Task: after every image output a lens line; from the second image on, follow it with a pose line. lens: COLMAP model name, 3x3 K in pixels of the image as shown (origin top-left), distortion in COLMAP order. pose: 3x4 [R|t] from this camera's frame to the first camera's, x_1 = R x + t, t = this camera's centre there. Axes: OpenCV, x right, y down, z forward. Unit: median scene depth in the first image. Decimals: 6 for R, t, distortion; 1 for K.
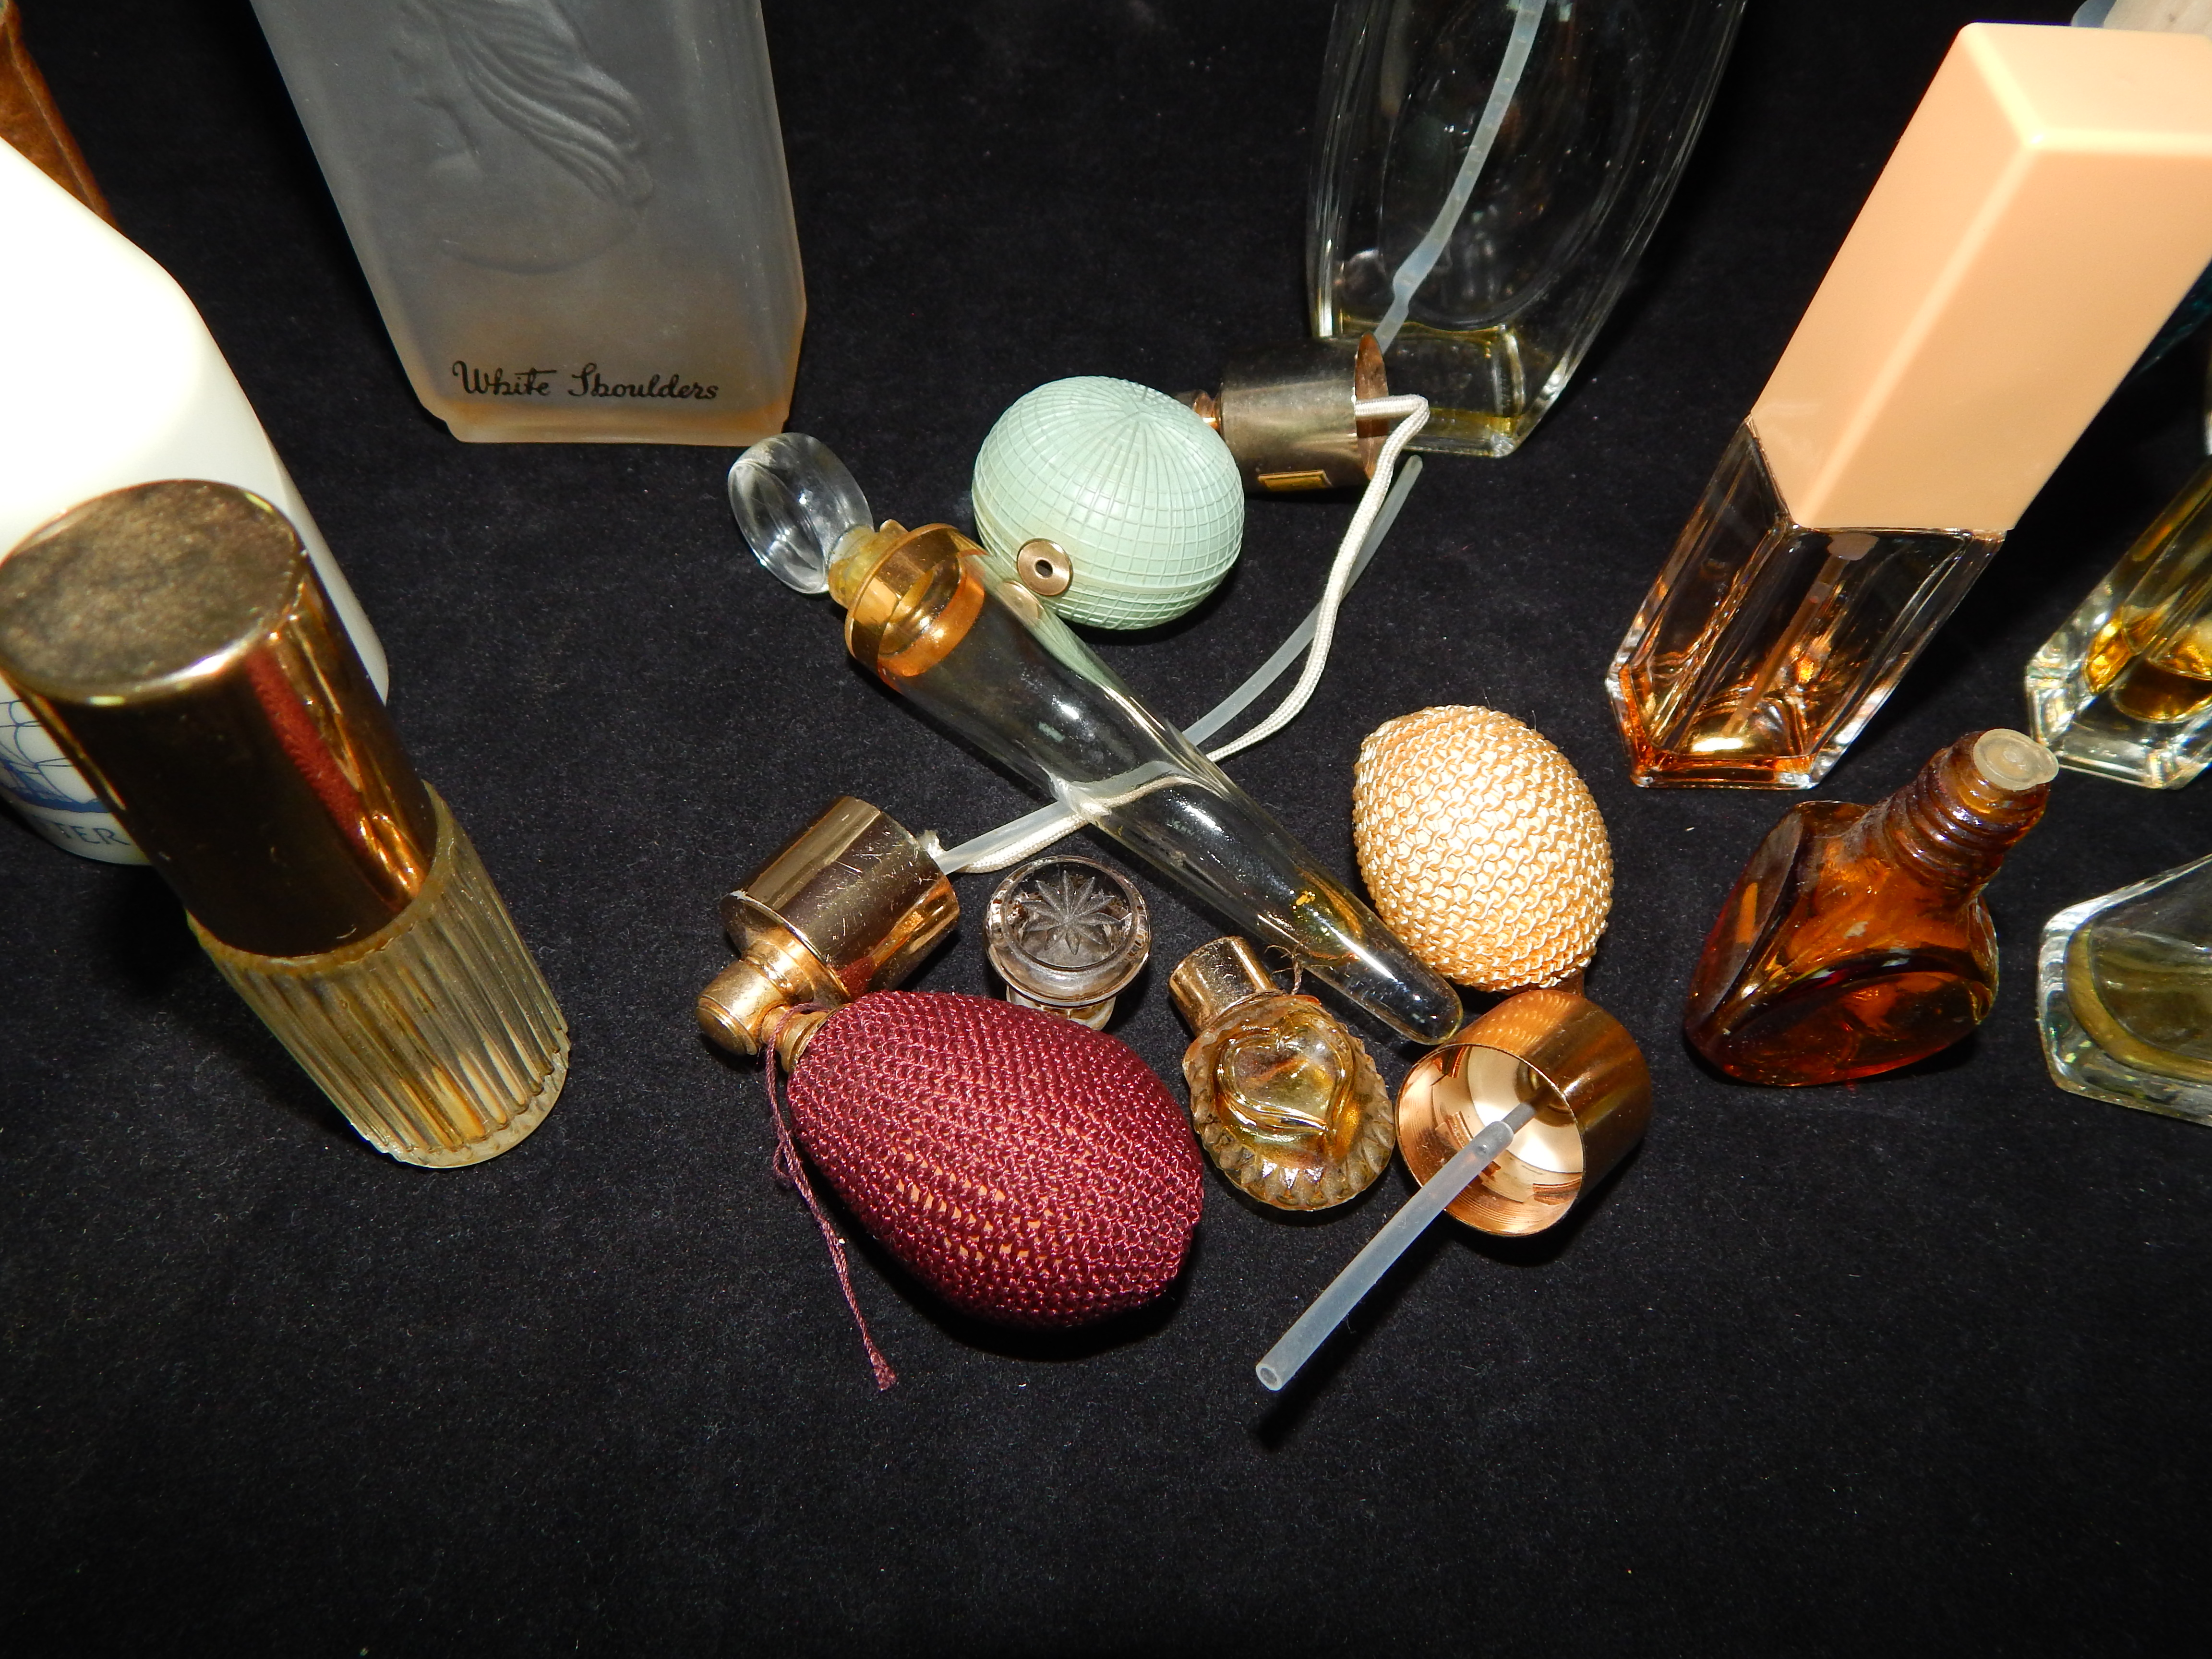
lens RADIAL K [[1617.5, 0, 1121.9], [0, 1617.5, 816.3], [0, 0, 1]] dist [0.002683, 0.000240]
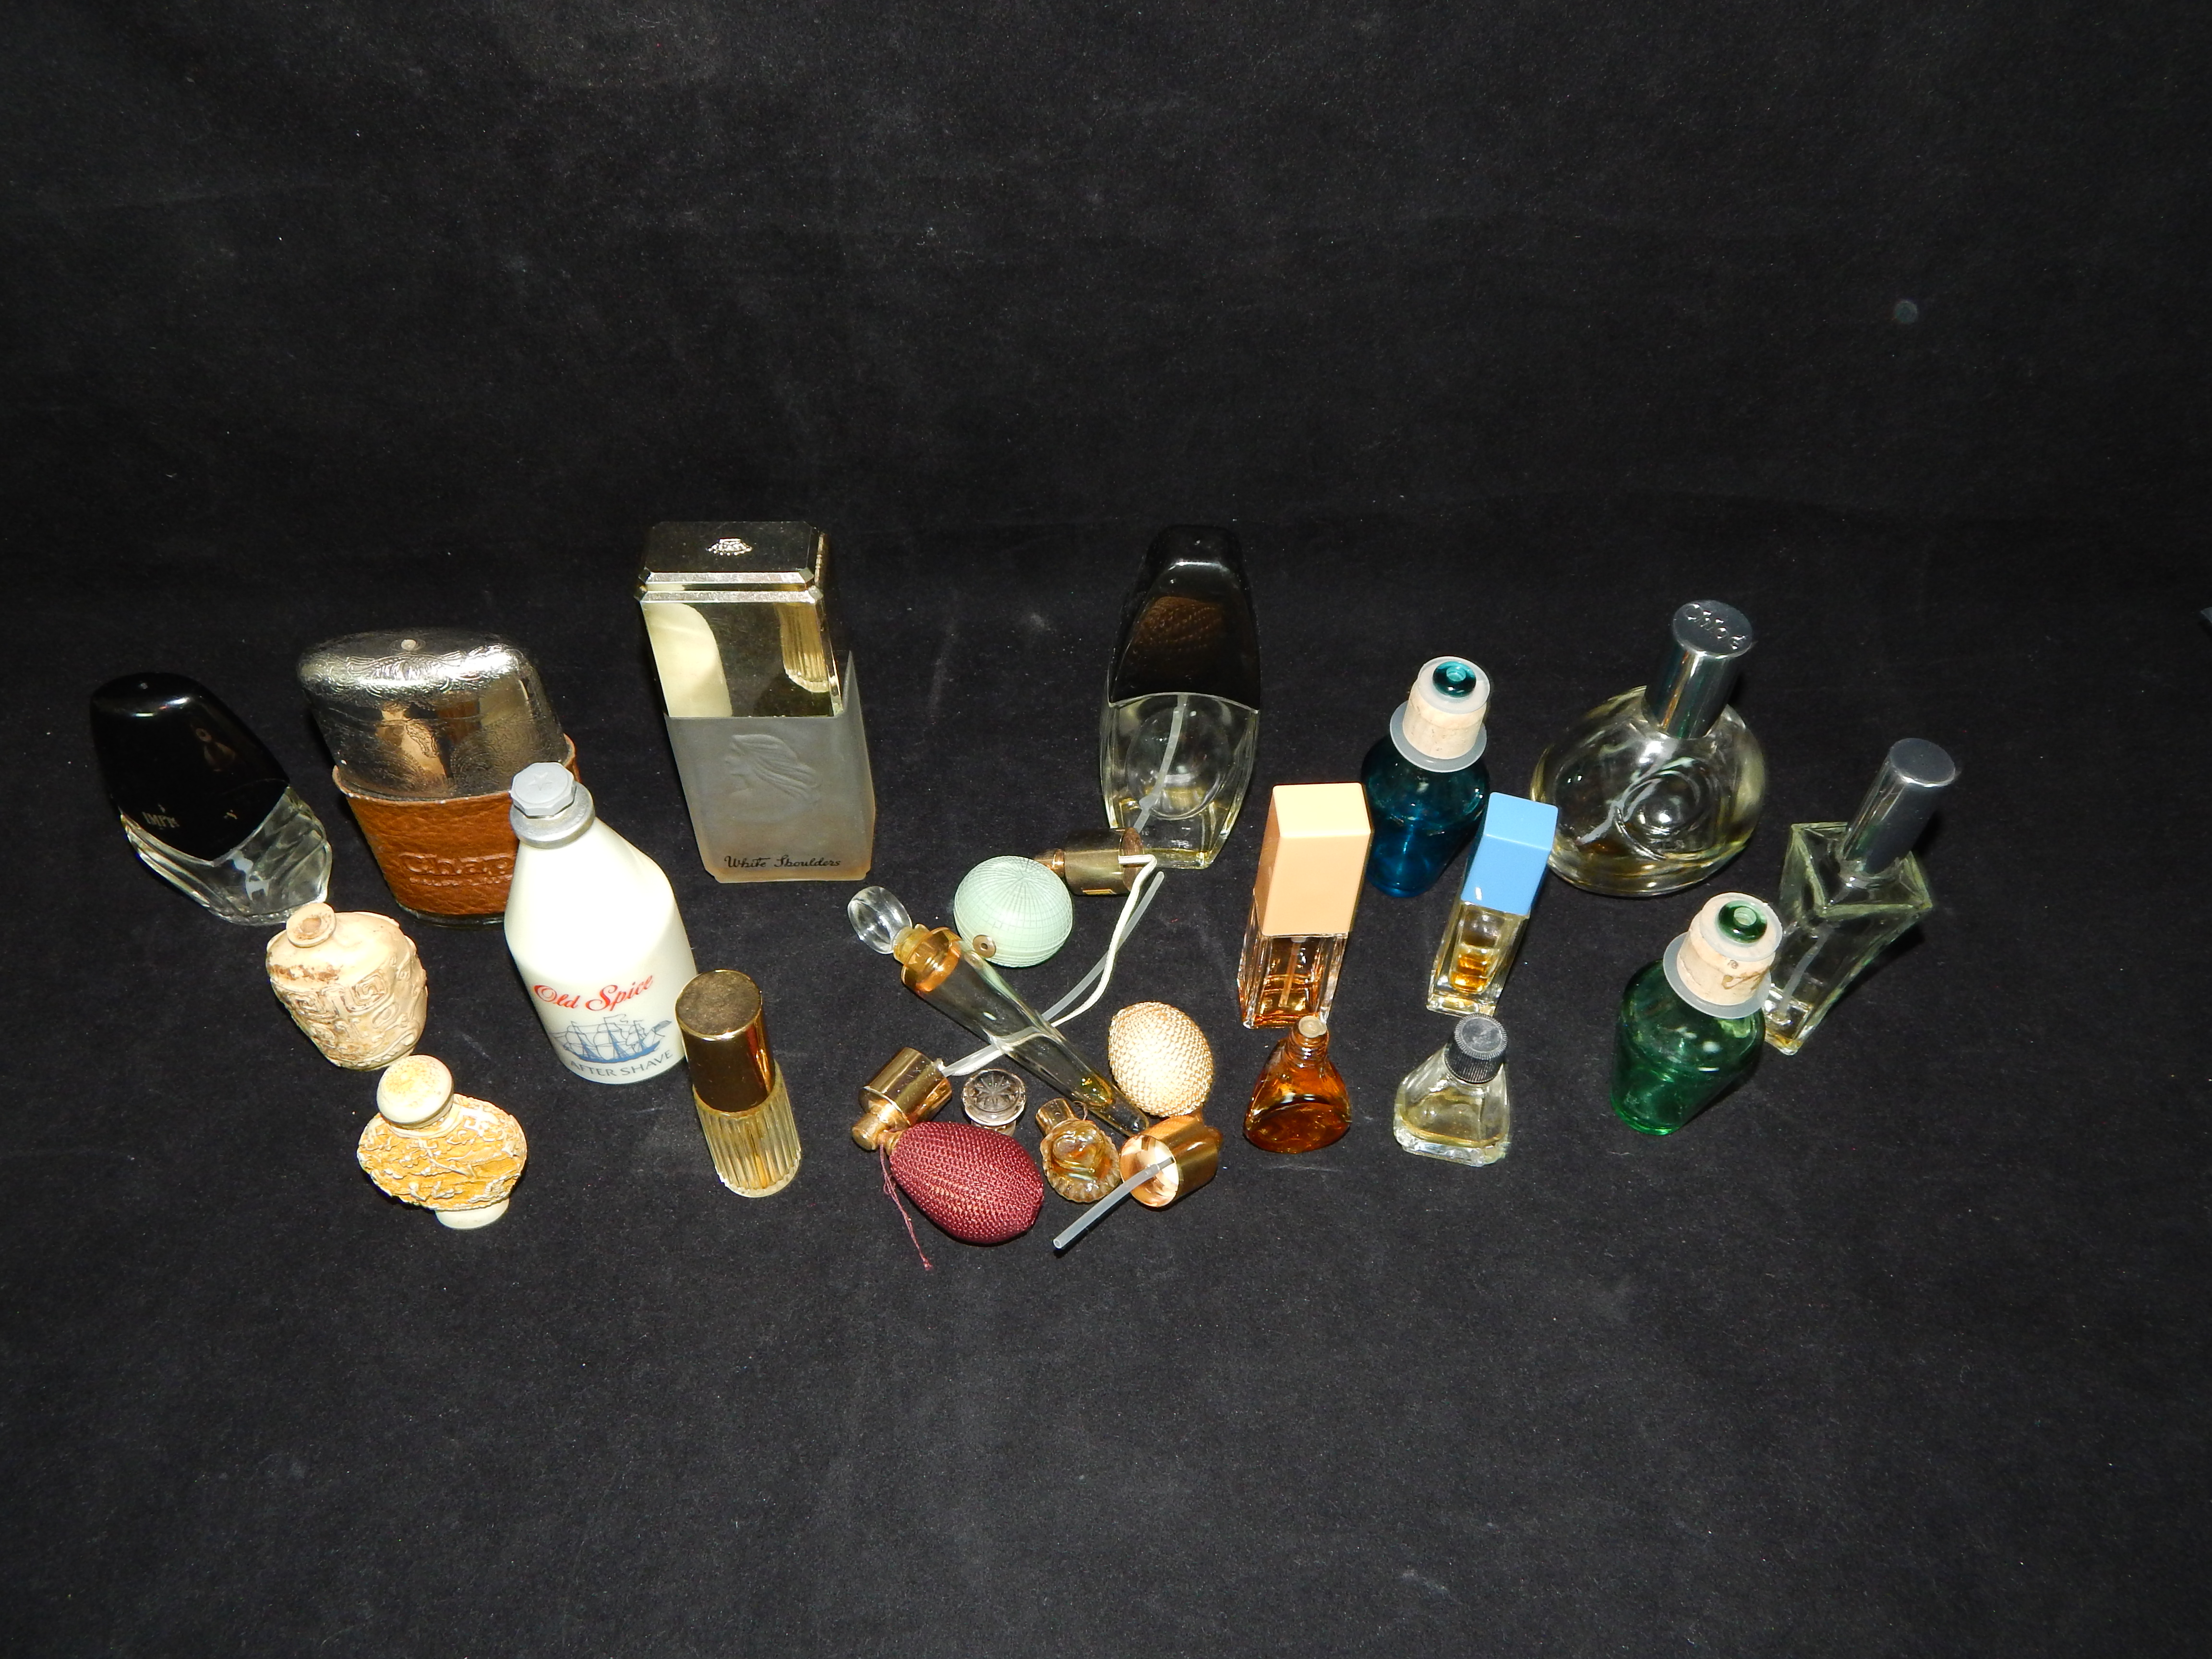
lens RADIAL K [[1860.0, 0, 1148.4], [0, 1860.0, 793.8], [0, 0, 1]] dist [0.004254, -0.003956]
pose [[0.999481, -0.031876, 0.004650, 0.195957], [0.032186, 0.994125, -0.103338, -0.088462], [-0.001329, 0.103434, 0.994635, -1.830944]]
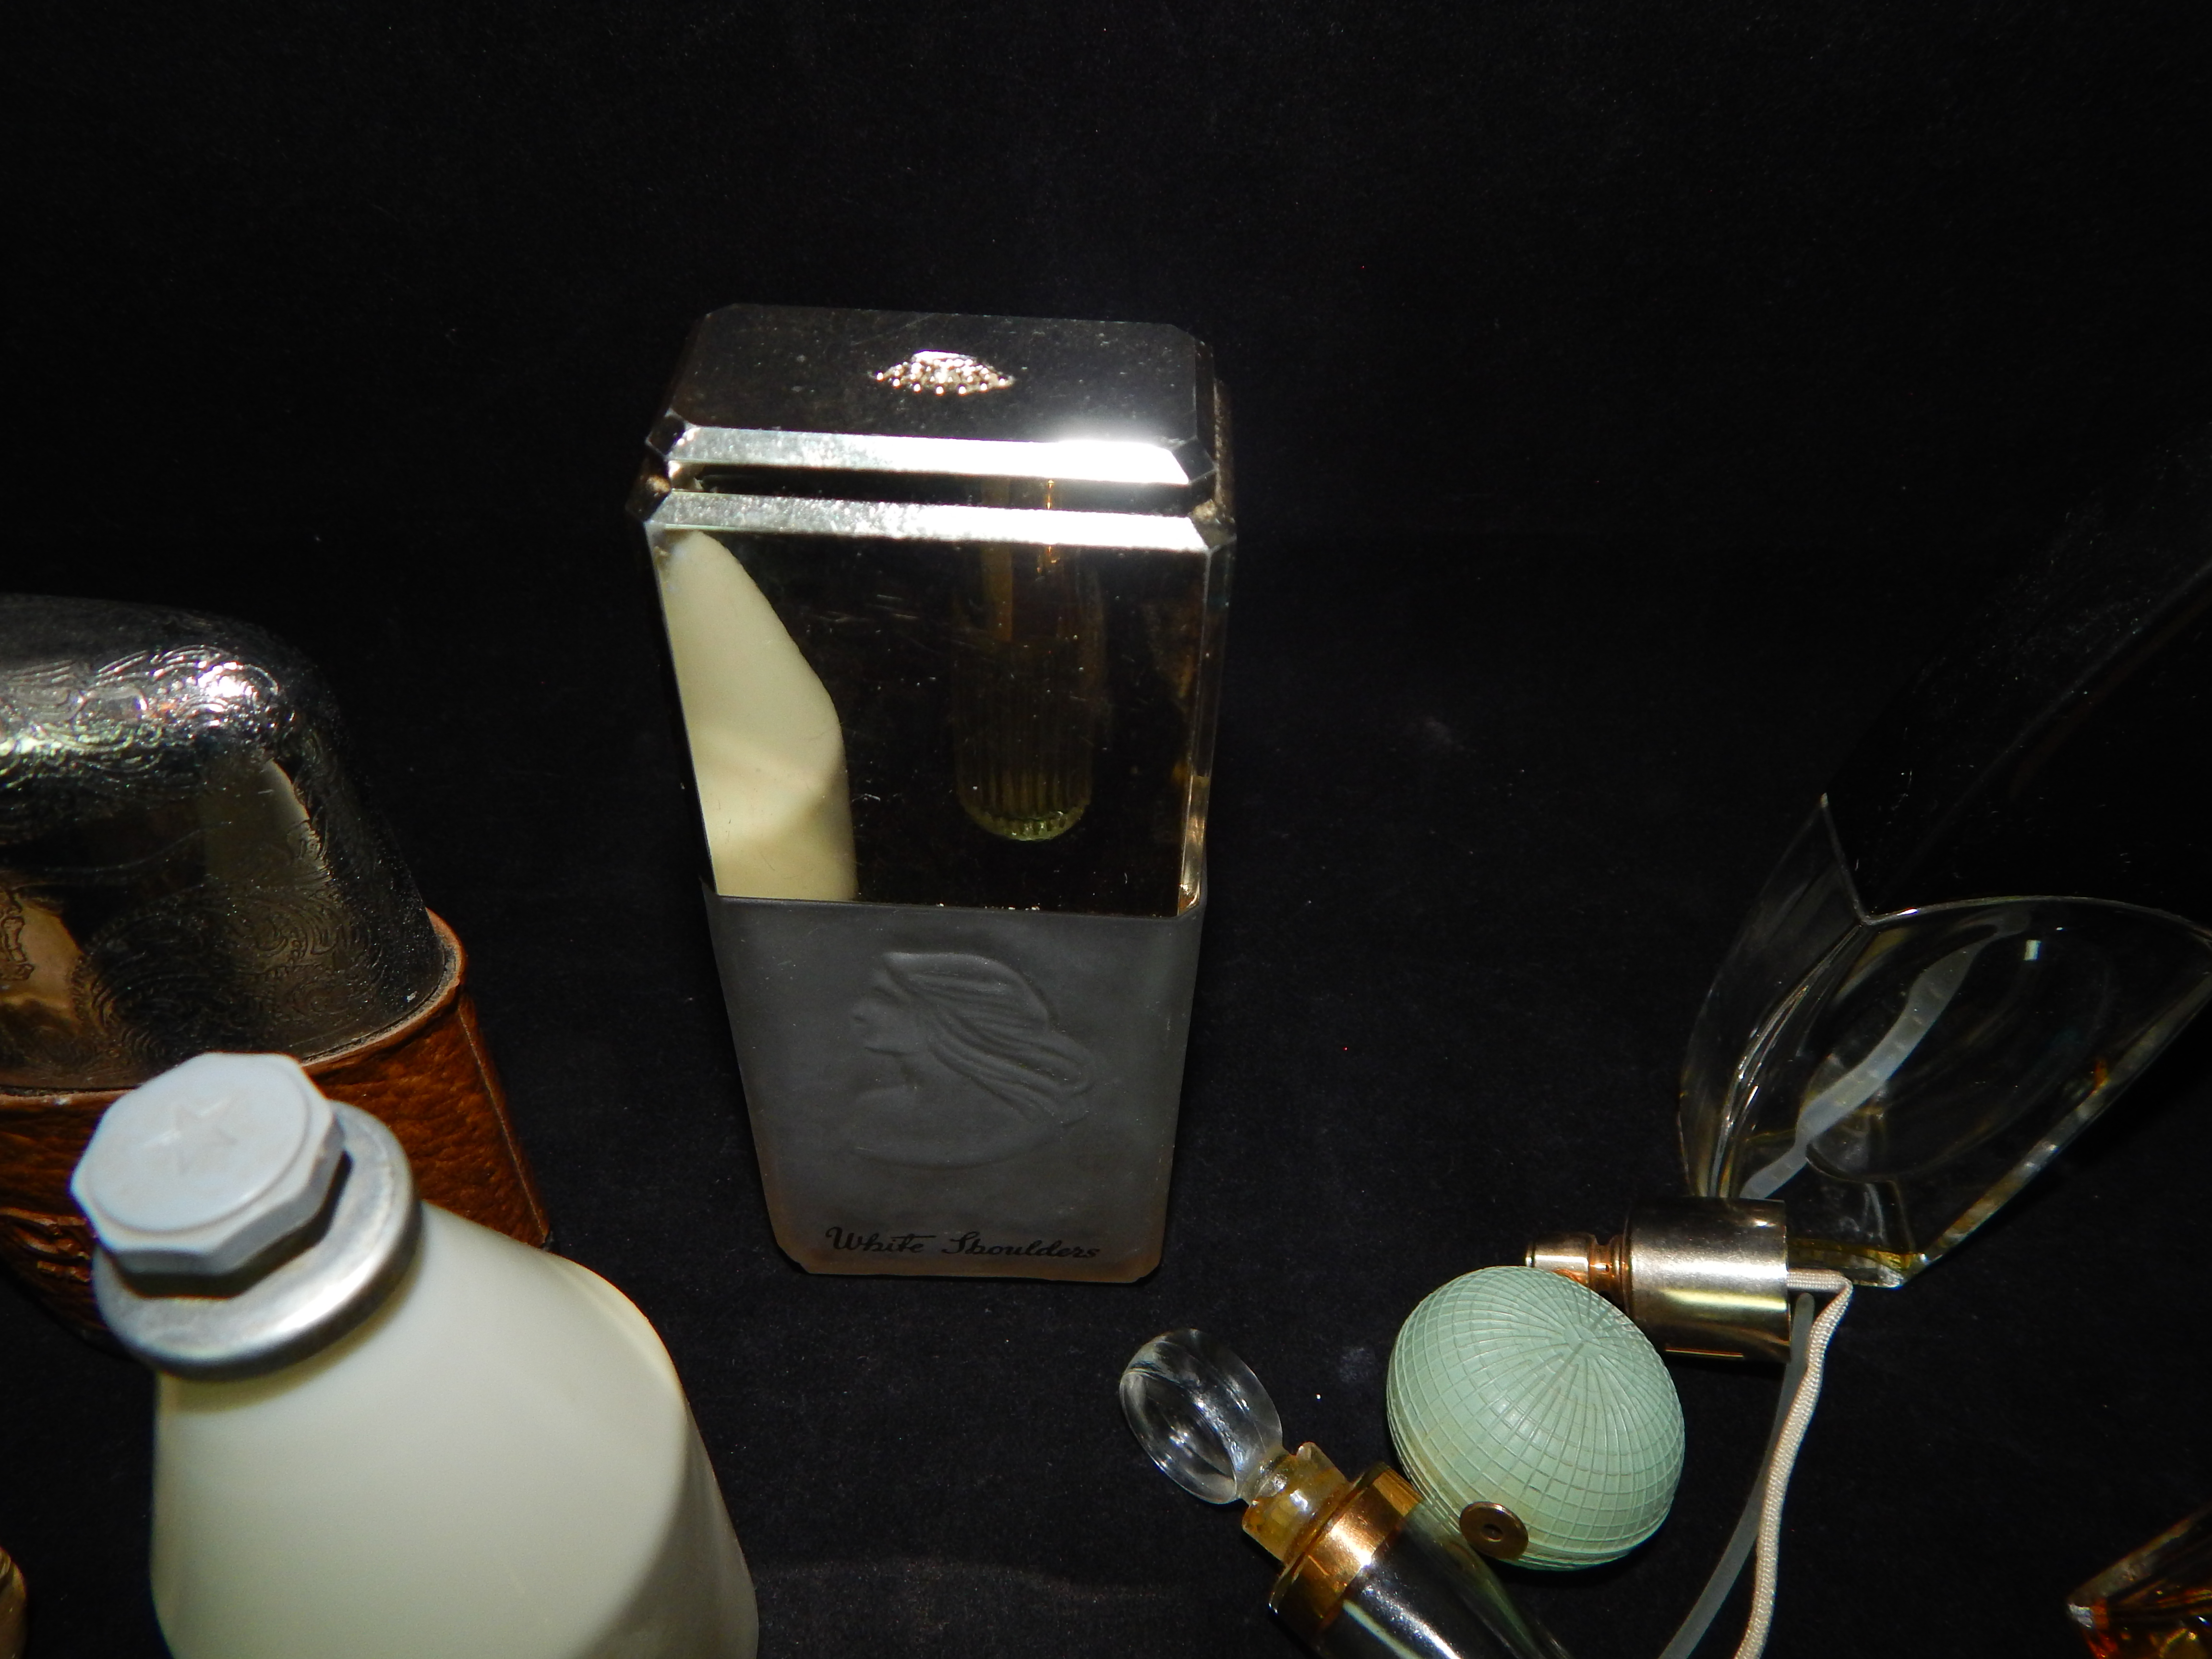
lens RADIAL K [[1617.5, 0, 1121.9], [0, 1617.5, 816.3], [0, 0, 1]] dist [0.002683, 0.000240]
pose [[0.999726, 0.020673, -0.011019, -0.266539], [-0.022348, 0.982696, -0.183875, -0.392468], [0.007027, 0.184071, 0.982888, 0.023729]]
